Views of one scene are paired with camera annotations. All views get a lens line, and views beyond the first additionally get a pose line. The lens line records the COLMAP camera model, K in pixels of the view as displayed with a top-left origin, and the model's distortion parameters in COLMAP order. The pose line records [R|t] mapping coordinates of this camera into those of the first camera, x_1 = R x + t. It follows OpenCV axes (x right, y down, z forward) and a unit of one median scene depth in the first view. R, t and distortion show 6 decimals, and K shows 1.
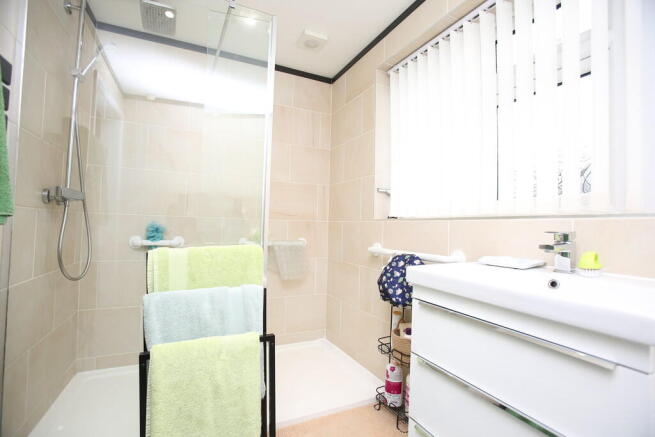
lens RADIAL K [[295.3, 0, 329.1], [0, 295.3, 218.6], [0, 0, 1]] dist [-0.046994, 0.001343]
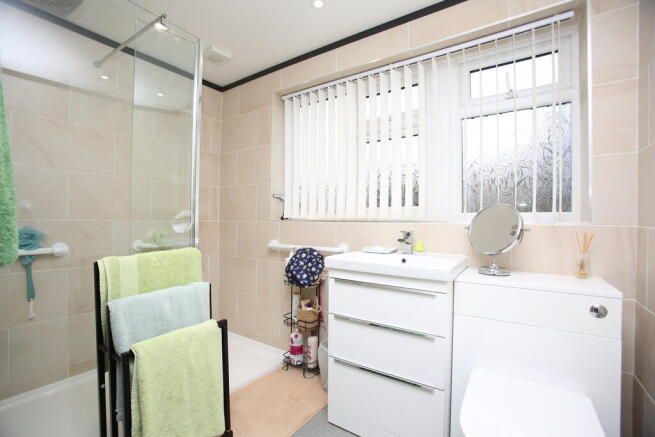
lens RADIAL K [[295.3, 0, 325.9], [0, 295.3, 220.3], [0, 0, 1]] dist [-0.046994, 0.001343]
pose [[0.870485, -0.017092, 0.491898, -0.324227], [-0.000133, 0.999389, 0.034961, -0.052430], [-0.492195, -0.030498, 0.869951, -0.208473]]
